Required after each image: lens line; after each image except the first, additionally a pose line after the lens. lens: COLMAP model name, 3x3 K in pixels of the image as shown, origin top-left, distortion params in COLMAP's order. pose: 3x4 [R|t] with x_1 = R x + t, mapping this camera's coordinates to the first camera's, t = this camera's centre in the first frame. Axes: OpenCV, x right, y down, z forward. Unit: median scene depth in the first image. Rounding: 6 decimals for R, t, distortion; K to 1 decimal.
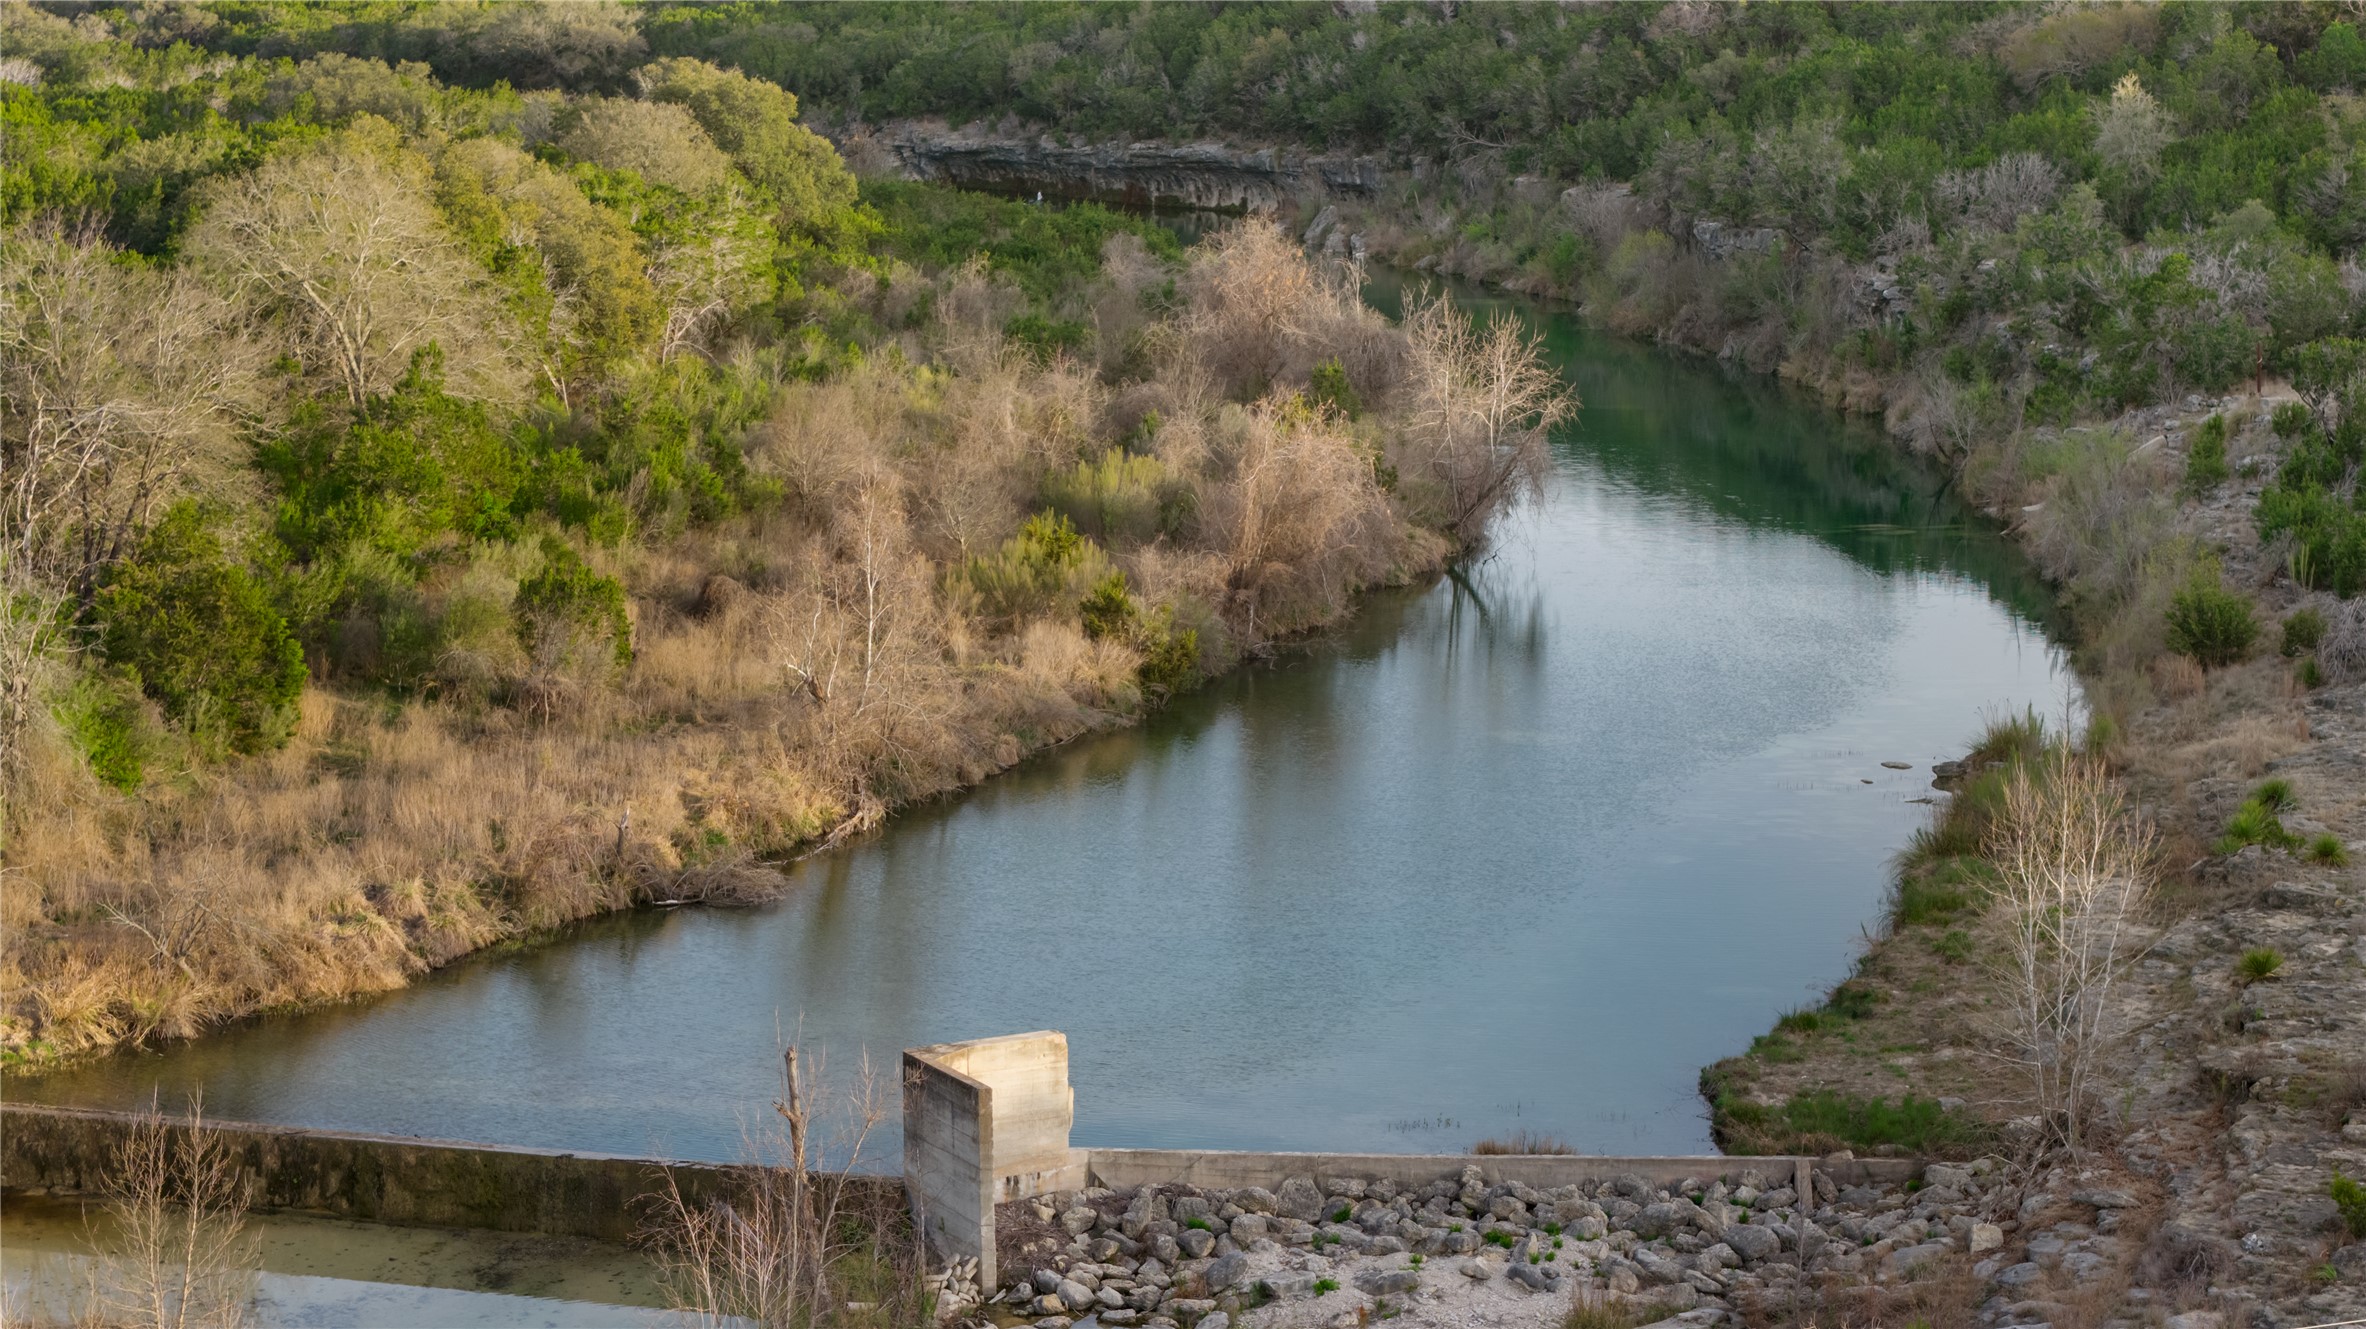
lens RADIAL K [[5034.1, 0, 1186.9], [0, 5034.1, 661.9], [0, 0, 1]] dist [-0.171952, 0.000000]
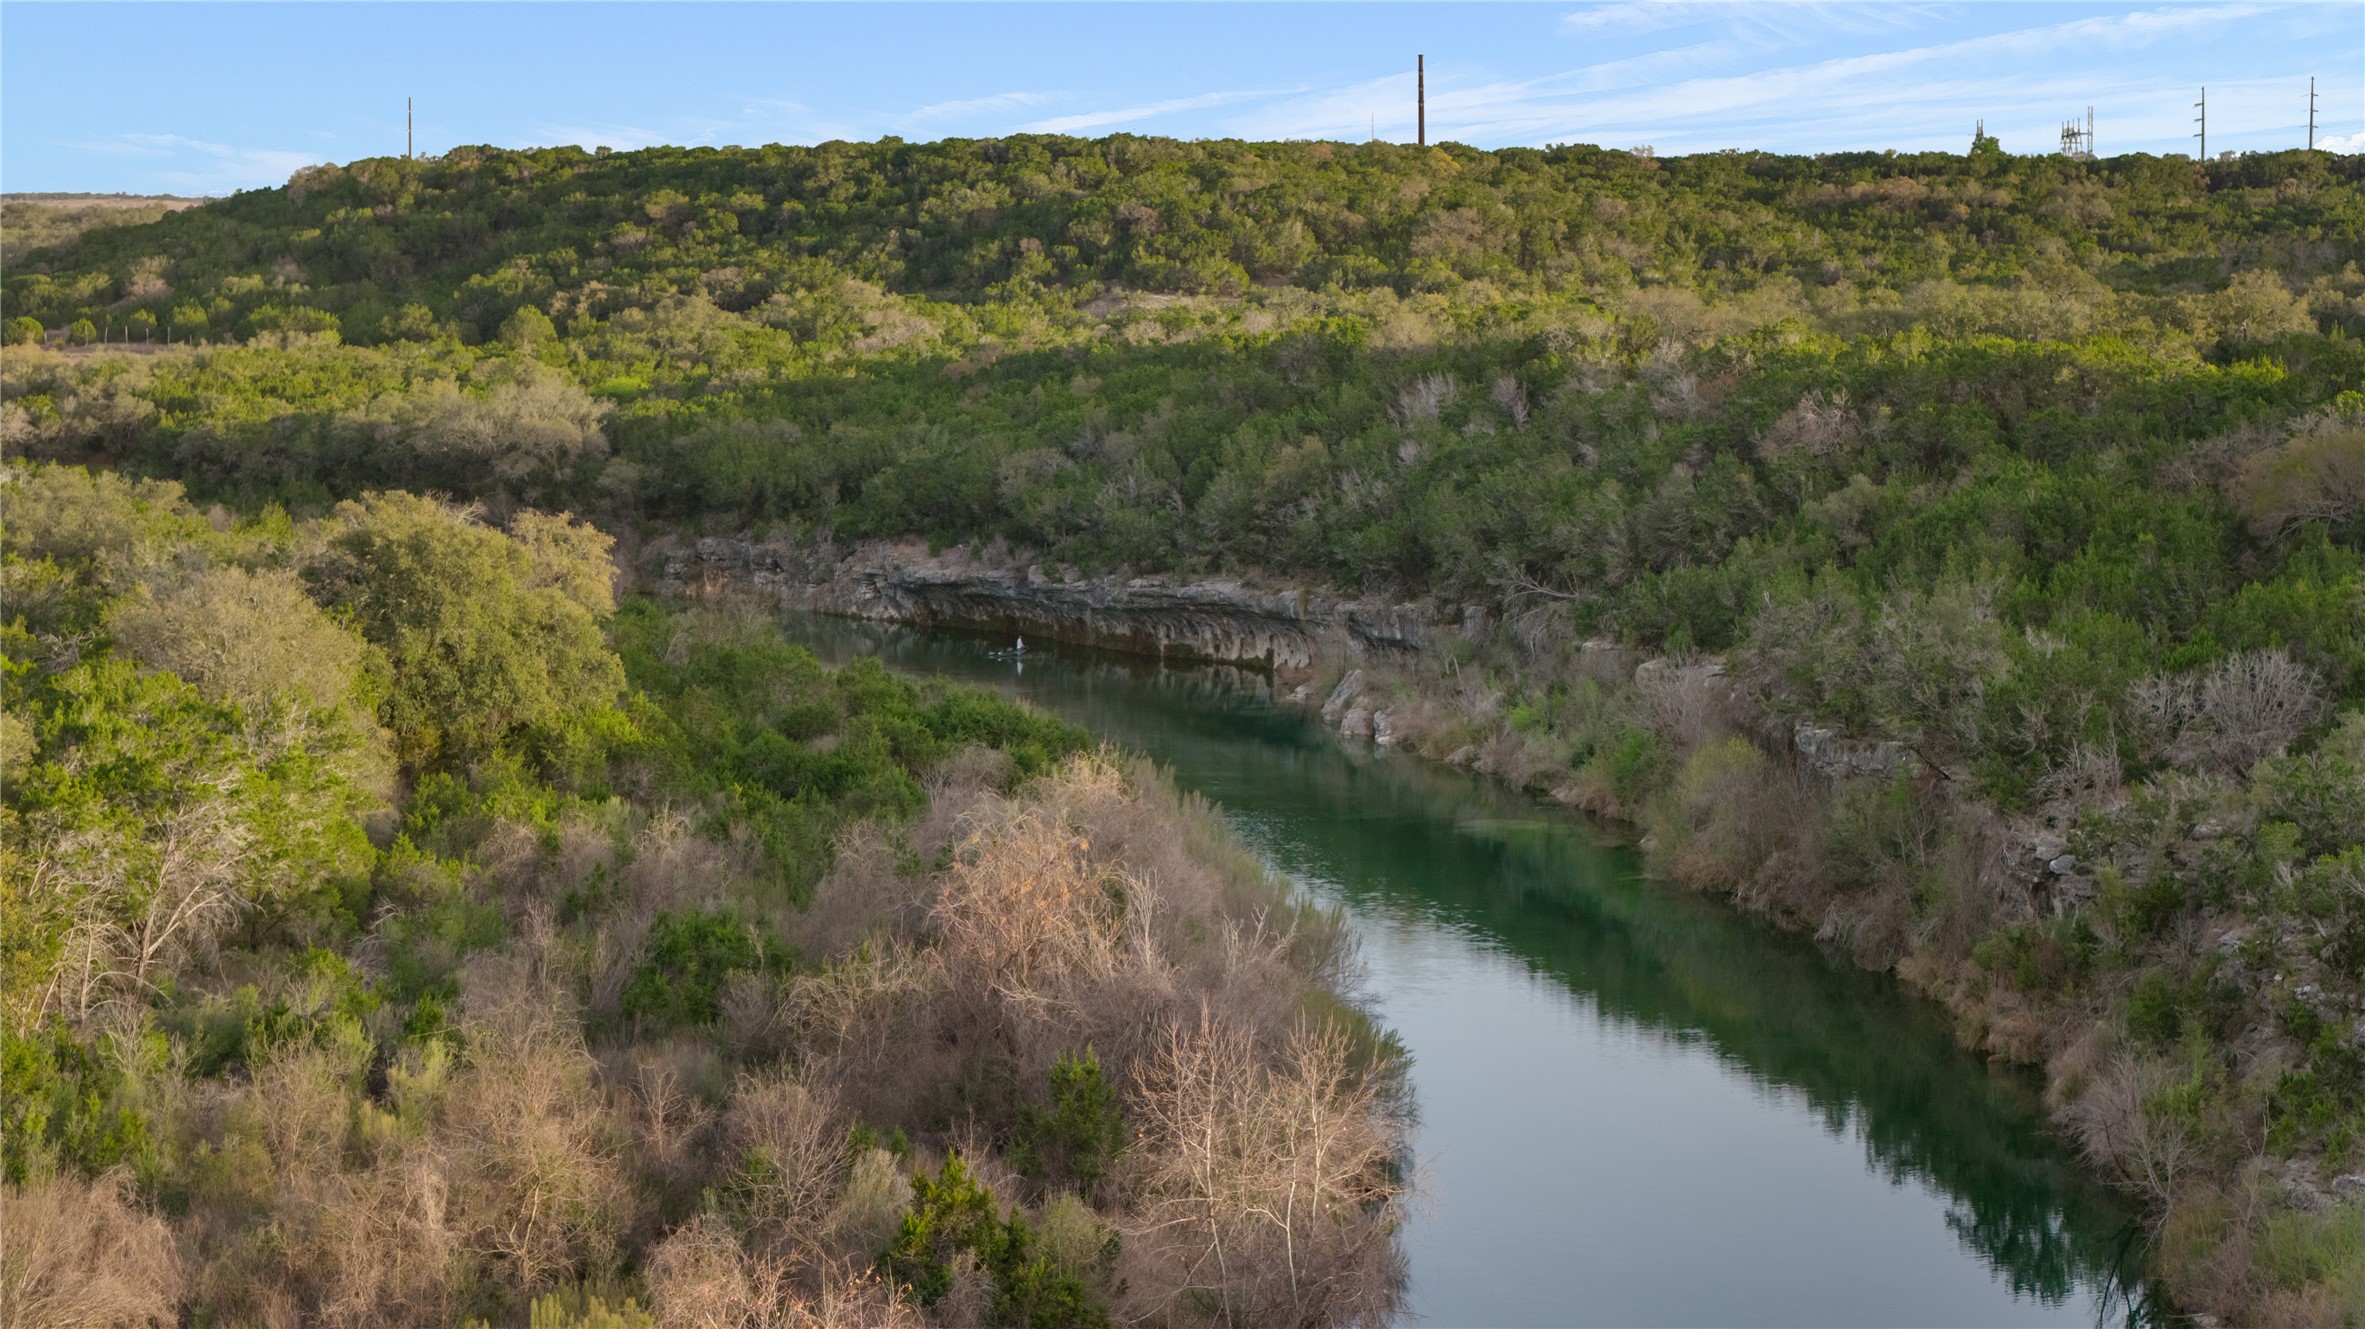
lens RADIAL K [[5031.9, 0, 1181.2], [0, 5031.9, 671.3], [0, 0, 1]] dist [-0.171952, 0.000000]
pose [[0.998838, 0.004168, -0.048012, 0.043672], [-0.007591, 0.997423, -0.071339, -0.039876], [0.047591, 0.071621, 0.996296, 0.260874]]
